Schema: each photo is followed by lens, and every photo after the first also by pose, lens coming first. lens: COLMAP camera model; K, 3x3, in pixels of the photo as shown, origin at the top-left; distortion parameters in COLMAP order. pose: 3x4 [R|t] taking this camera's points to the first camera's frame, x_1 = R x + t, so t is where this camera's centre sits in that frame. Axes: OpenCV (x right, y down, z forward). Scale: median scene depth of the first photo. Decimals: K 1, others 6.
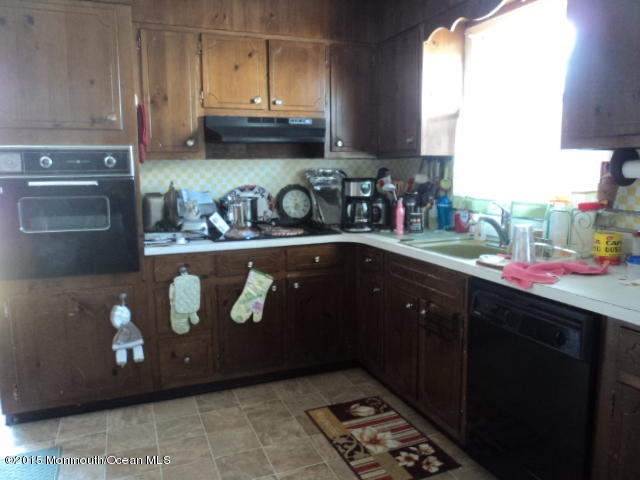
lens RADIAL K [[510.0, 0, 320.0], [0, 510.0, 240.0], [0, 0, 1]] dist [-0.030437, 0.013366]
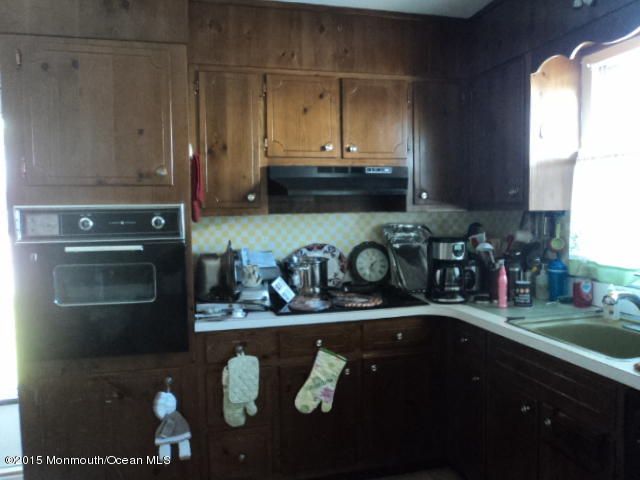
lens RADIAL K [[510.0, 0, 320.0], [0, 510.0, 240.0], [0, 0, 1]] dist [-0.030437, 0.013366]
pose [[0.992293, 0.001830, -0.123900, -0.032132], [-0.011486, 0.996944, -0.077266, -0.053780], [0.123380, 0.078094, 0.989282, 0.163784]]
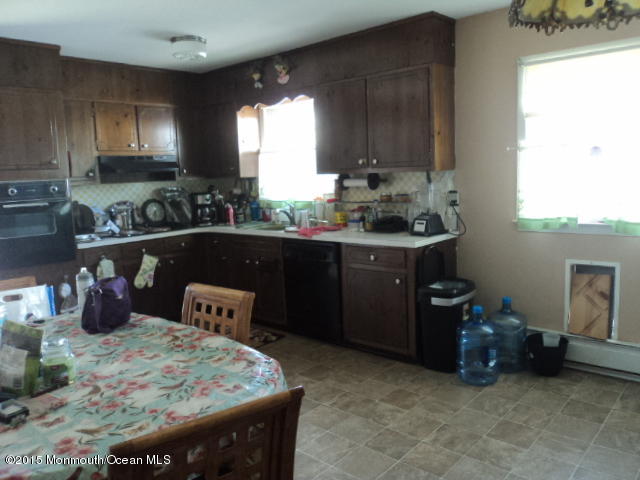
lens RADIAL K [[510.0, 0, 320.0], [0, 510.0, 240.0], [0, 0, 1]] dist [-0.030437, 0.013366]
pose [[0.894547, -0.087122, 0.438401, -0.328952], [0.095450, 0.995430, 0.003054, 0.061800], [-0.436664, 0.039113, 0.898774, -0.636294]]
